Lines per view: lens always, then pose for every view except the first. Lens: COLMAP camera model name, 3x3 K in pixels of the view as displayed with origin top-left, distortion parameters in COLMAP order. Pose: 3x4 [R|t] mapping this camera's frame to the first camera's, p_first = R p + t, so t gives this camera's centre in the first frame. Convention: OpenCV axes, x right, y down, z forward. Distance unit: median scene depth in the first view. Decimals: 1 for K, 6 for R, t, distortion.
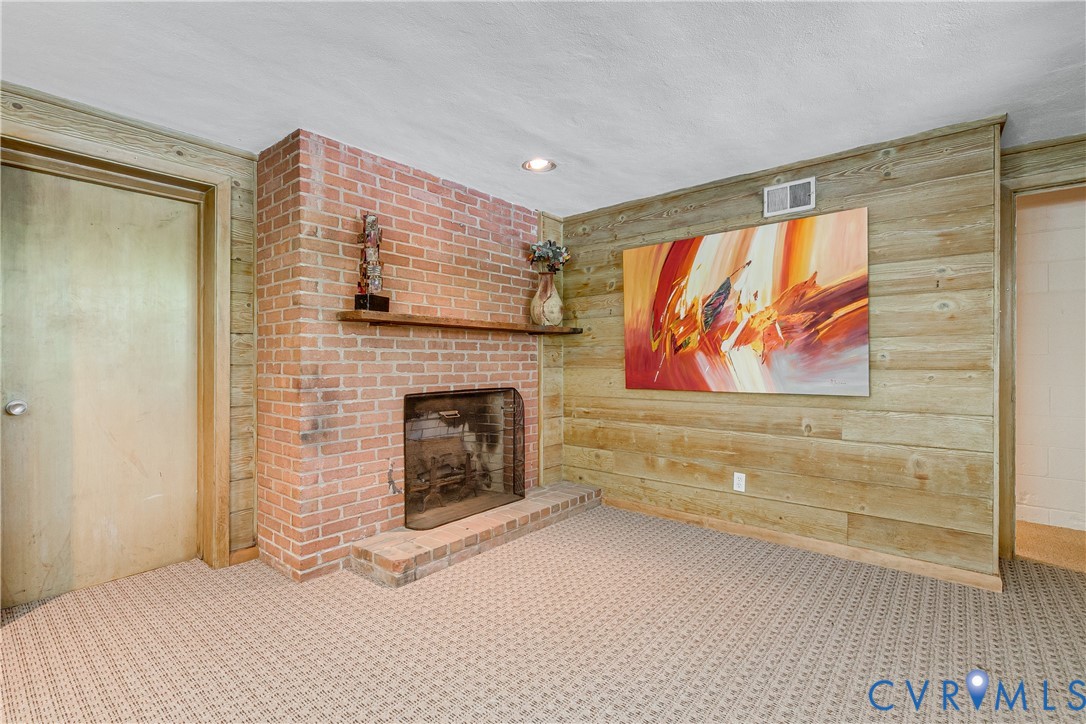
lens RADIAL K [[501.7, 0, 549.9], [0, 501.7, 363.9], [0, 0, 1]] dist [0.004354, -0.000863]
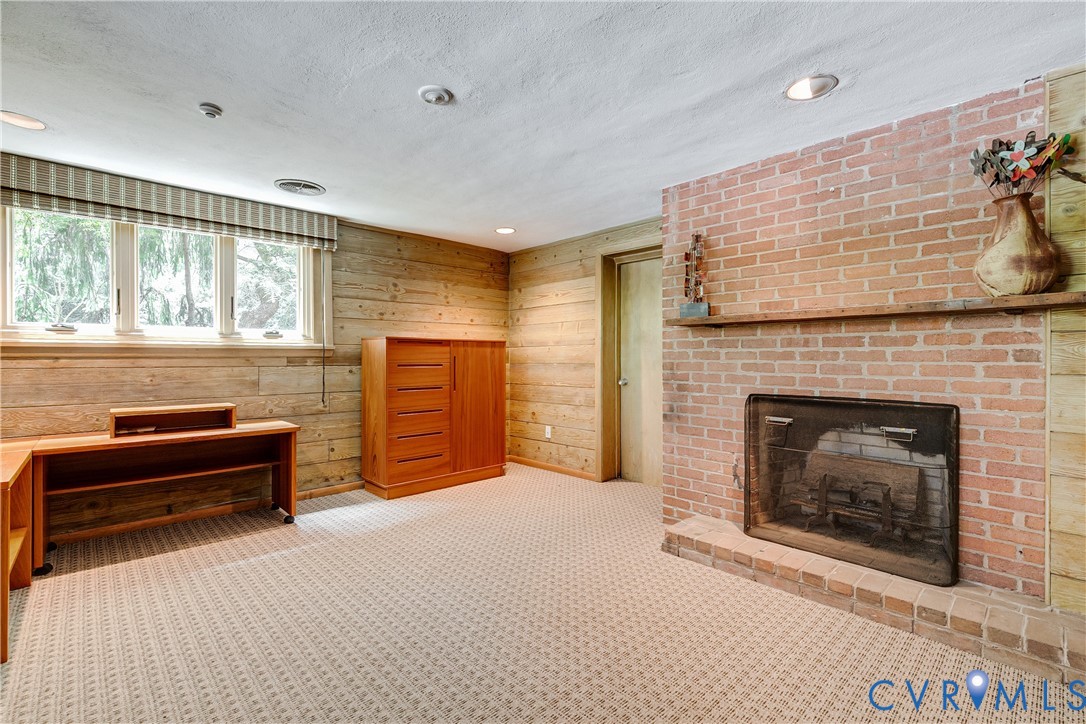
lens RADIAL K [[486.6, 0, 543.0], [0, 486.6, 362.0], [0, 0, 1]] dist [0.000469, -0.000240]
pose [[-0.128856, 0.009007, -0.991622, 0.709203], [-0.008817, 0.999909, 0.010228, -0.008383], [0.991624, 0.010061, -0.128764, 0.705608]]
